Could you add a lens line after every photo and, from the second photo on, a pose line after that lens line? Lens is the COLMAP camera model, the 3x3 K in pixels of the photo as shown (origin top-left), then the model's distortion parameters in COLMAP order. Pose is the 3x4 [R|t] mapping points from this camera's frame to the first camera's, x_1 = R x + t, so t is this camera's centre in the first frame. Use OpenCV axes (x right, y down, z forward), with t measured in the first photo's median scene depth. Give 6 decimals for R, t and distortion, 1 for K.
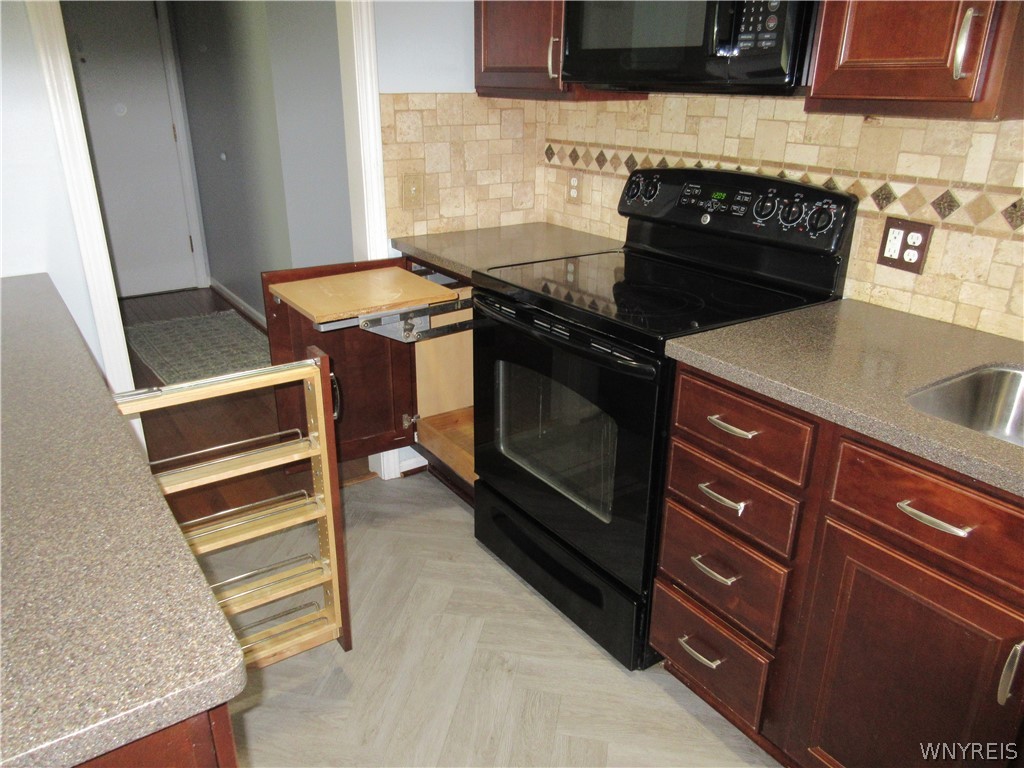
lens RADIAL K [[765.0, 0, 512.0], [0, 765.0, 384.0], [0, 0, 1]] dist [0.012674, 0.001101]
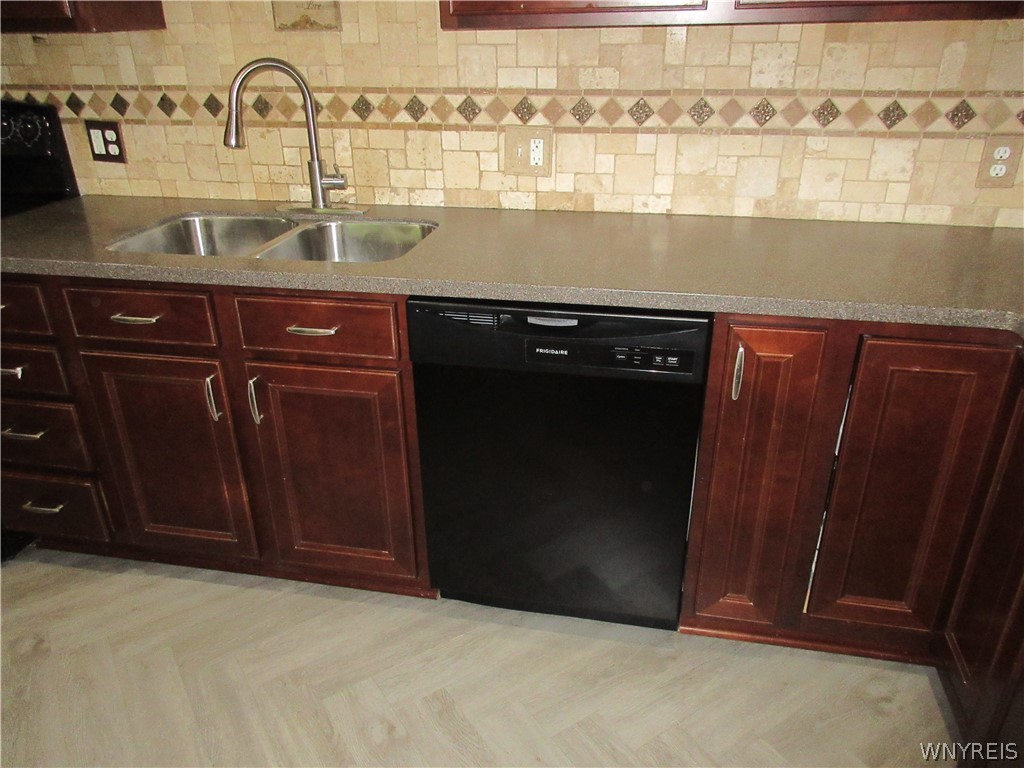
lens RADIAL K [[765.0, 0, 512.0], [0, 765.0, 384.0], [0, 0, 1]] dist [0.012674, 0.001101]
pose [[0.717656, -0.320026, 0.618509, 0.087865], [0.276652, 0.946079, 0.168517, 0.163716], [-0.639089, 0.050175, 0.767495, -0.359079]]
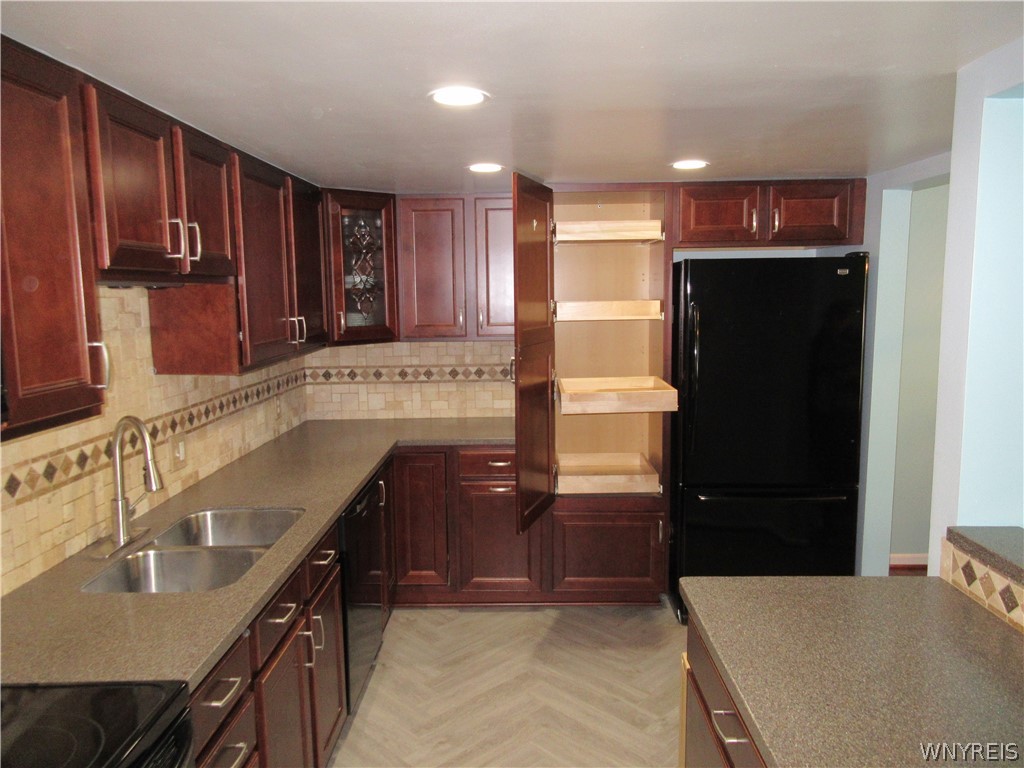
lens RADIAL K [[765.0, 0, 512.0], [0, 765.0, 384.0], [0, 0, 1]] dist [0.012674, 0.001101]
pose [[-0.811684, -0.068966, 0.580011, -0.630629], [0.223729, 0.880564, 0.417795, -0.687163], [-0.539550, 0.468883, -0.699310, 1.330398]]
